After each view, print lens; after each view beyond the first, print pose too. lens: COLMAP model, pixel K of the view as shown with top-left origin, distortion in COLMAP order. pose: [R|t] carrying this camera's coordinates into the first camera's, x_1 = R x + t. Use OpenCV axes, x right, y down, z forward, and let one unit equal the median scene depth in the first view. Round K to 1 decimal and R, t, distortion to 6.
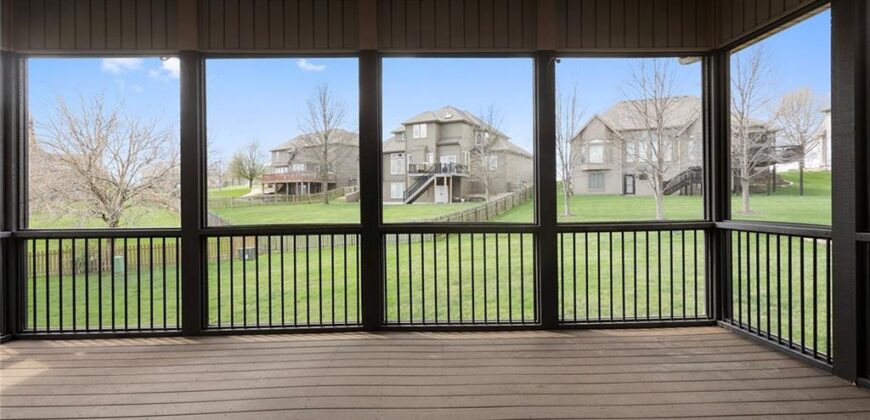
lens RADIAL K [[420.4, 0, 428.8], [0, 420.4, 207.3], [0, 0, 1]] dist [0.001485, 0.000477]
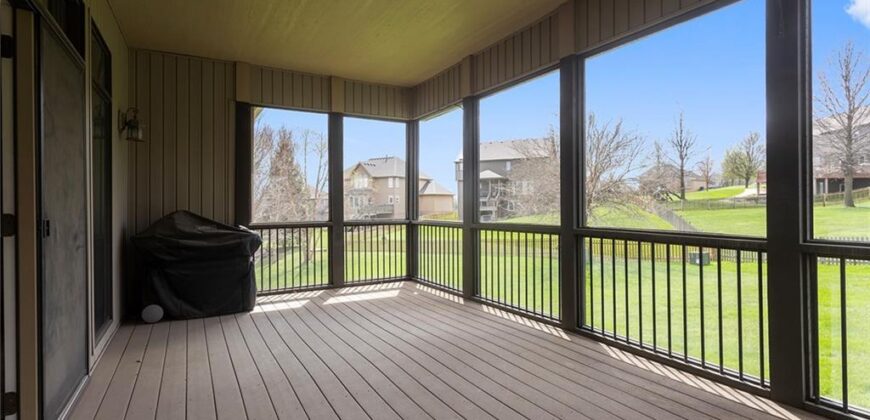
lens RADIAL K [[412.3, 0, 435.2], [0, 412.3, 208.1], [0, 0, 1]] dist [0.000309, -0.000108]
pose [[0.462660, -0.000175, -0.886536, 0.608841], [-0.004671, 0.999986, -0.002635, -0.001252], [0.886523, 0.005360, 0.462653, 0.243438]]
